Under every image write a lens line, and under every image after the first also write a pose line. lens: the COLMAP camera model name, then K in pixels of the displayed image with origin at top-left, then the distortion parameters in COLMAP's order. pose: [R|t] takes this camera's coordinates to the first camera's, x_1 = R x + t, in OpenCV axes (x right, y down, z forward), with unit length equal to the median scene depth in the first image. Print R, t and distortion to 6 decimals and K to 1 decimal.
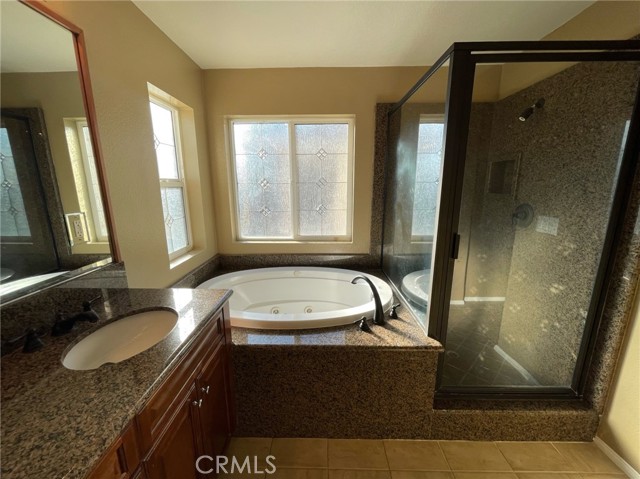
lens RADIAL K [[258.3, 0, 316.7], [0, 258.3, 240.0], [0, 0, 1]] dist [-0.001319, 0.000466]
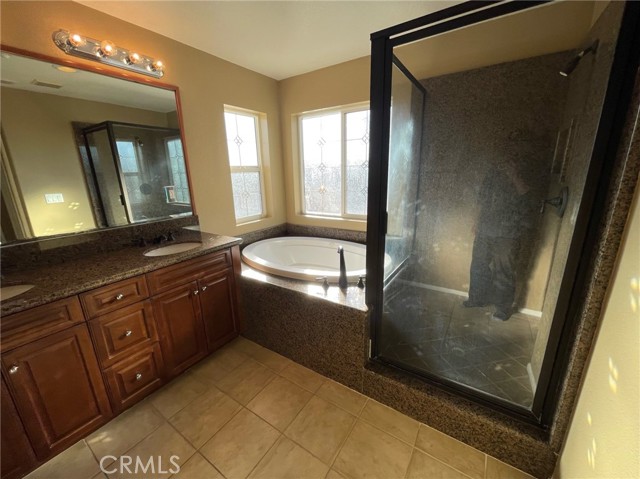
lens RADIAL K [[258.3, 0, 316.7], [0, 258.3, 240.0], [0, 0, 1]] dist [-0.001319, 0.000466]
pose [[0.842556, 0.123648, -0.524224, 0.751605], [-0.091720, 0.992015, 0.086570, 0.020652], [0.530742, -0.024859, 0.847169, -0.051121]]
